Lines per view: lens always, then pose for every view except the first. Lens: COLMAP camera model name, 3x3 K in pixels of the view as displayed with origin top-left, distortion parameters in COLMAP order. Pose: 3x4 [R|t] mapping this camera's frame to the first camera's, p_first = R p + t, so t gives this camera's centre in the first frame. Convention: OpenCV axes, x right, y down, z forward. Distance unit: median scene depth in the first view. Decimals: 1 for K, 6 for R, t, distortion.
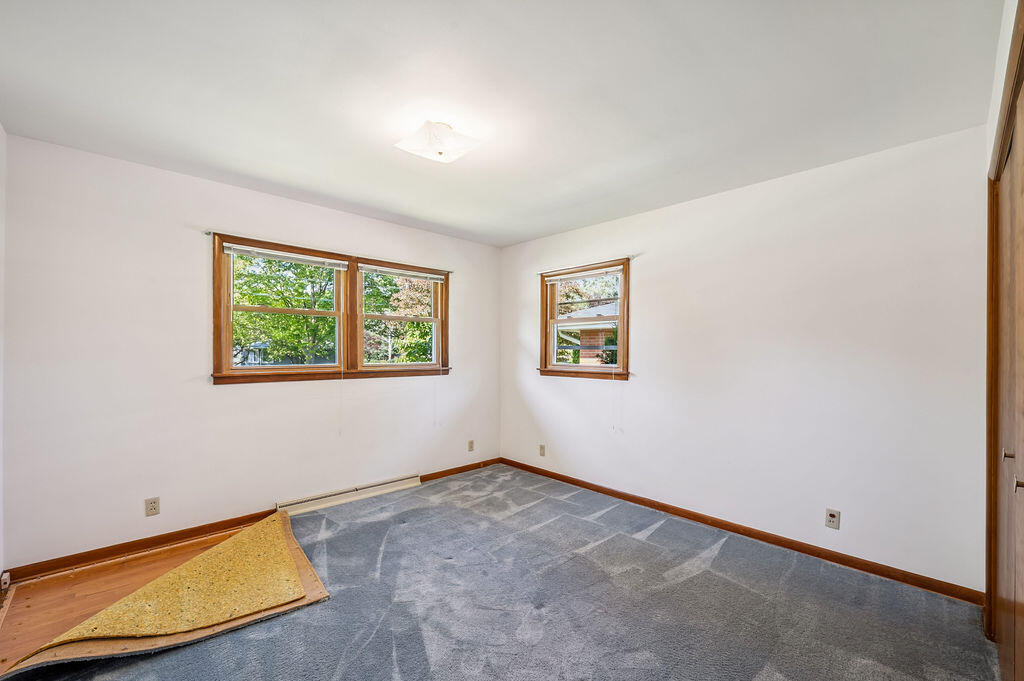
lens RADIAL K [[415.0, 0, 513.2], [0, 415.0, 351.8], [0, 0, 1]] dist [0.000146, -0.000010]
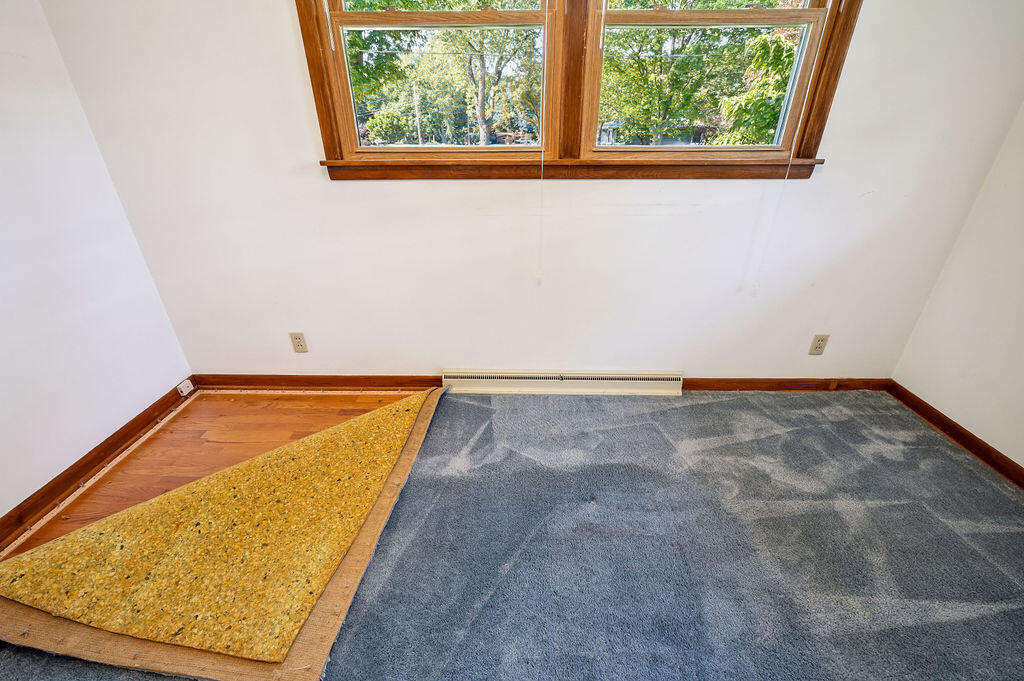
lens RADIAL K [[411.0, 0, 515.5], [0, 411.0, 340.7], [0, 0, 1]] dist [0.001324, 0.000293]
pose [[0.709617, 0.314127, -0.630689, -0.061207], [0.005421, 0.892657, 0.450705, 0.014975], [0.704567, -0.323247, 0.631741, 0.538531]]
